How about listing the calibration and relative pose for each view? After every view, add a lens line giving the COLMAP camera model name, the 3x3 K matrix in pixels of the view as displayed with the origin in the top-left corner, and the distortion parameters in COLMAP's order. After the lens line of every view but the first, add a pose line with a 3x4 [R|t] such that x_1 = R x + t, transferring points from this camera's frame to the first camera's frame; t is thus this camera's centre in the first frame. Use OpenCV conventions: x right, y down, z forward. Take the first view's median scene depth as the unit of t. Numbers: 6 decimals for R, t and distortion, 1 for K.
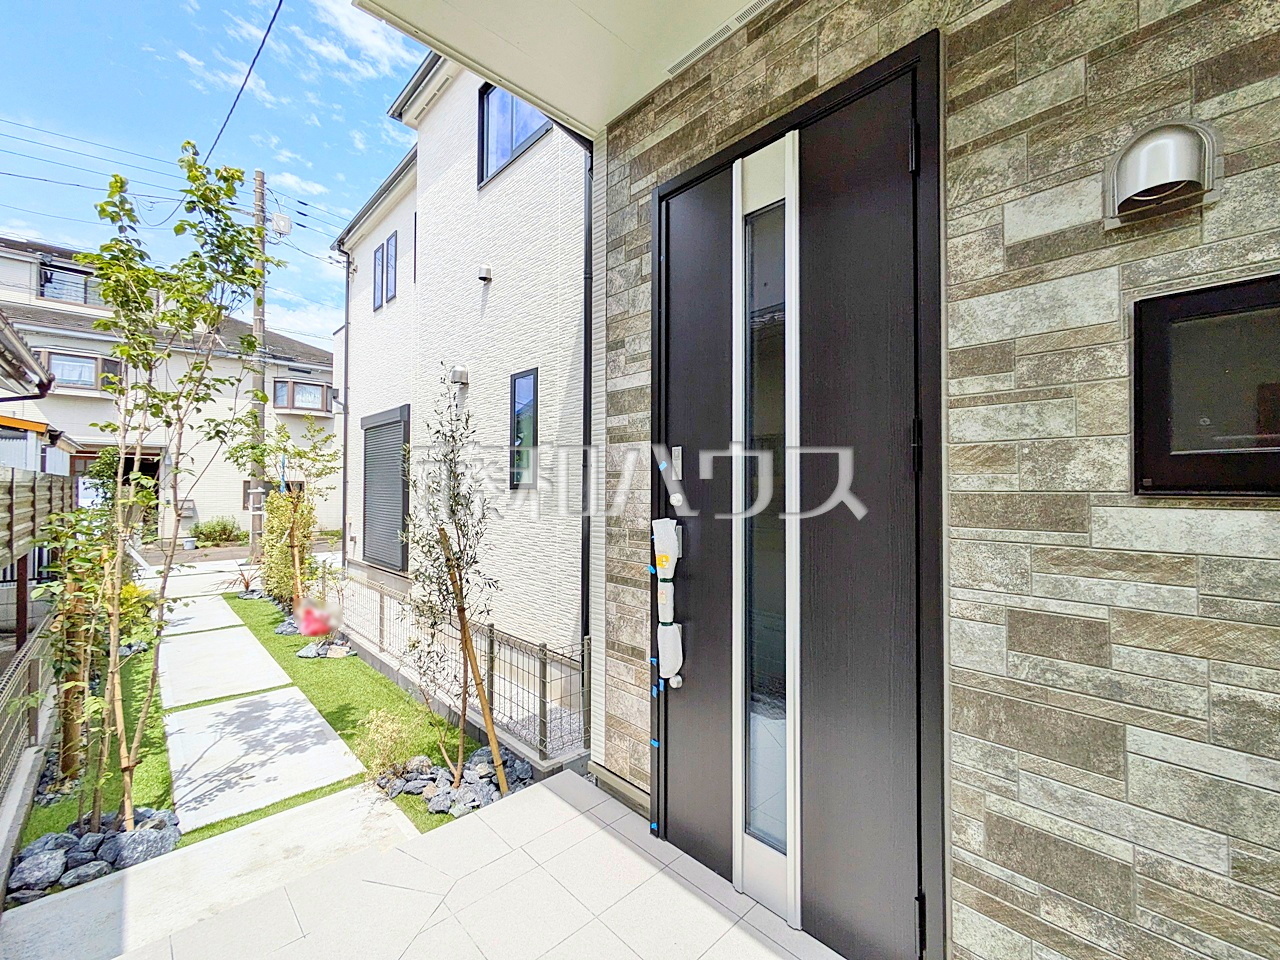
lens RADIAL K [[522.0, 0, 639.5], [0, 522.0, 481.5], [0, 0, 1]] dist [0.000862, 0.000815]
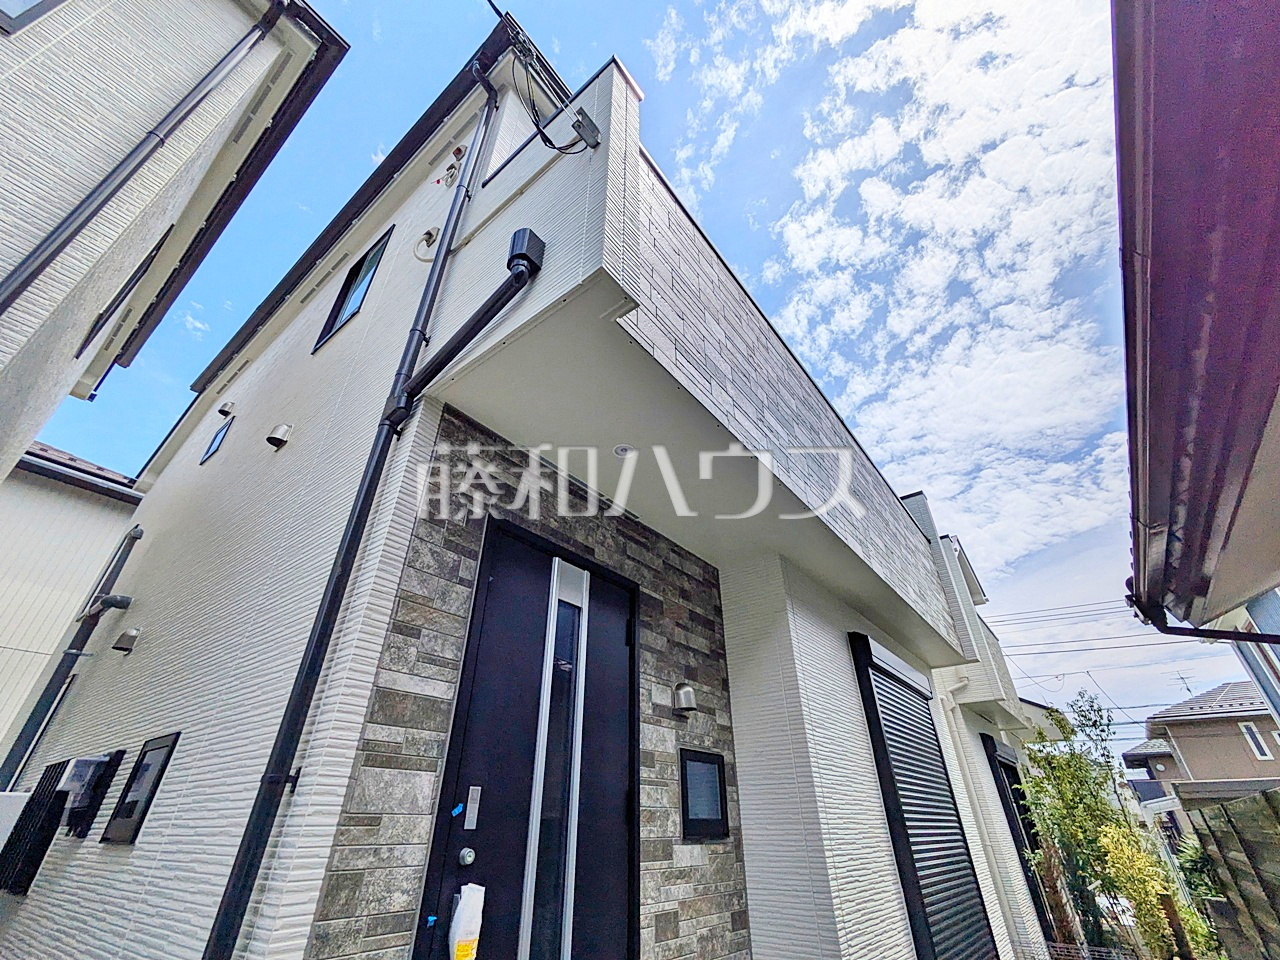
lens RADIAL K [[522.0, 0, 650.0], [0, 522.0, 485.1], [0, 0, 1]] dist [0.000862, 0.000815]
pose [[-0.135304, 0.533136, 0.835140, -1.641938], [-0.019621, 0.841284, -0.540237, -0.035052], [-0.990610, -0.089483, -0.103369, 1.338063]]
